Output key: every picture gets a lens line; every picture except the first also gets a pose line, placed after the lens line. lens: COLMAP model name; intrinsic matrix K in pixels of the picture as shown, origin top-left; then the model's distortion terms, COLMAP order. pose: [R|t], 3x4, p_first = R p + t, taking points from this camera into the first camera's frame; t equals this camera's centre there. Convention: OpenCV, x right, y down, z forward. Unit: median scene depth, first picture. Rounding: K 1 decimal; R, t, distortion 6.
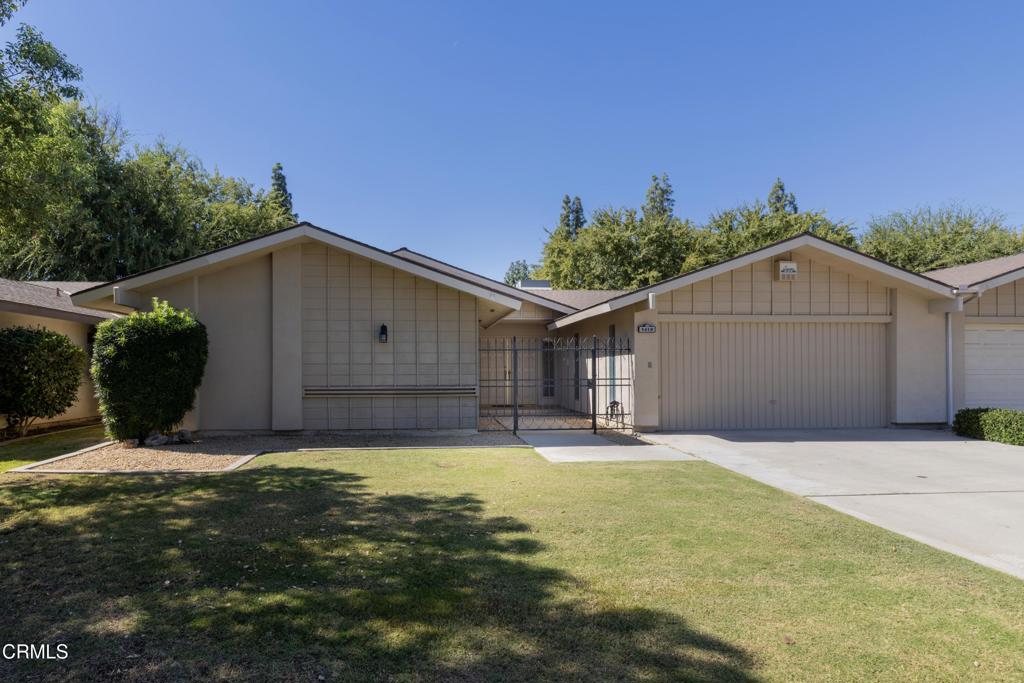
lens RADIAL K [[575.0, 0, 450.8], [0, 575.0, 339.2], [0, 0, 1]] dist [0.000781, 0.000497]
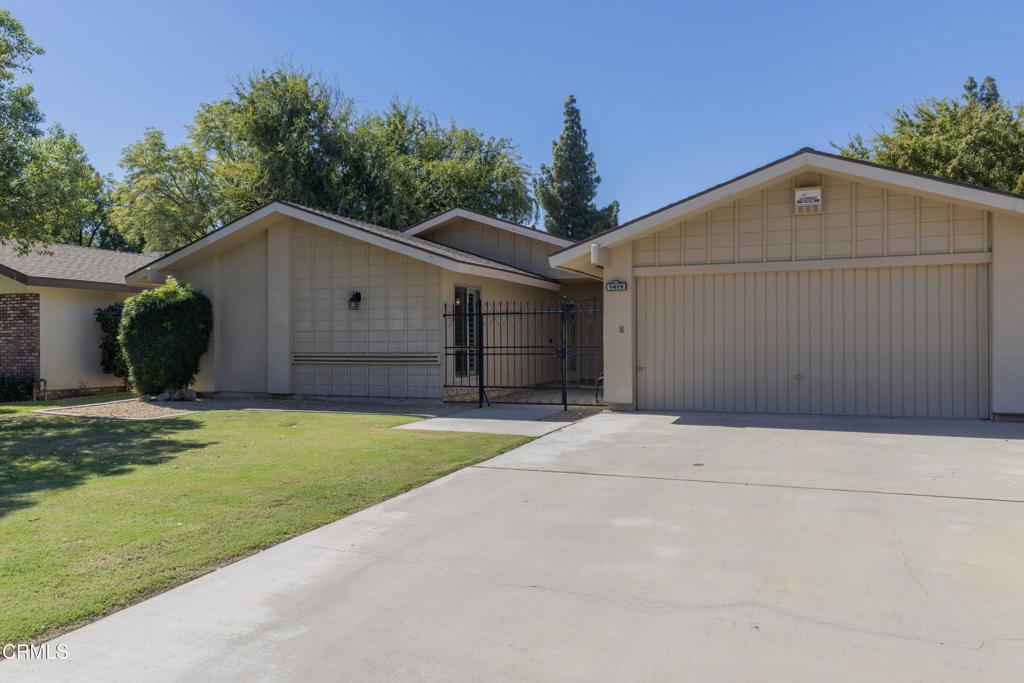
lens RADIAL K [[742.7, 0, 509.9], [0, 742.7, 286.9], [0, 0, 1]] dist [-0.000382, -0.001271]
pose [[0.887947, -0.035781, -0.458553, 0.702483], [0.026325, 0.999289, -0.027000, 0.008583], [0.459193, 0.011903, 0.888257, -0.026034]]
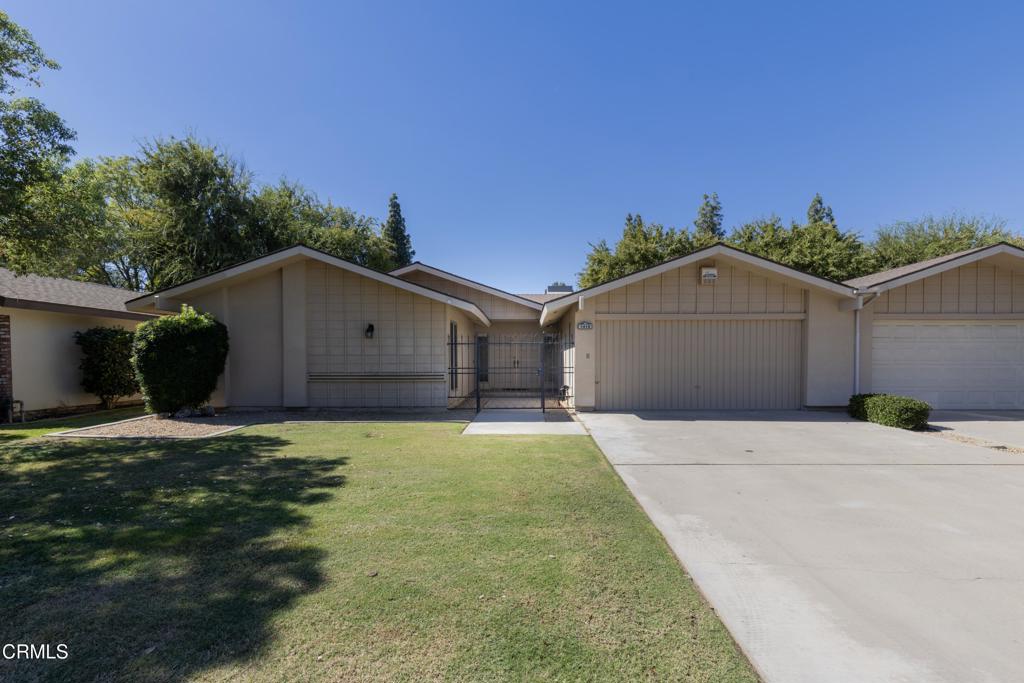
lens RADIAL K [[471.3, 0, 512.0], [0, 471.3, 341.5], [0, 0, 1]] dist [0.007652, 0.000196]
pose [[0.996107, -0.002709, -0.088107, 0.277094], [0.003994, 0.999888, 0.014412, -0.000322], [0.088058, -0.014708, 0.996007, 0.000190]]
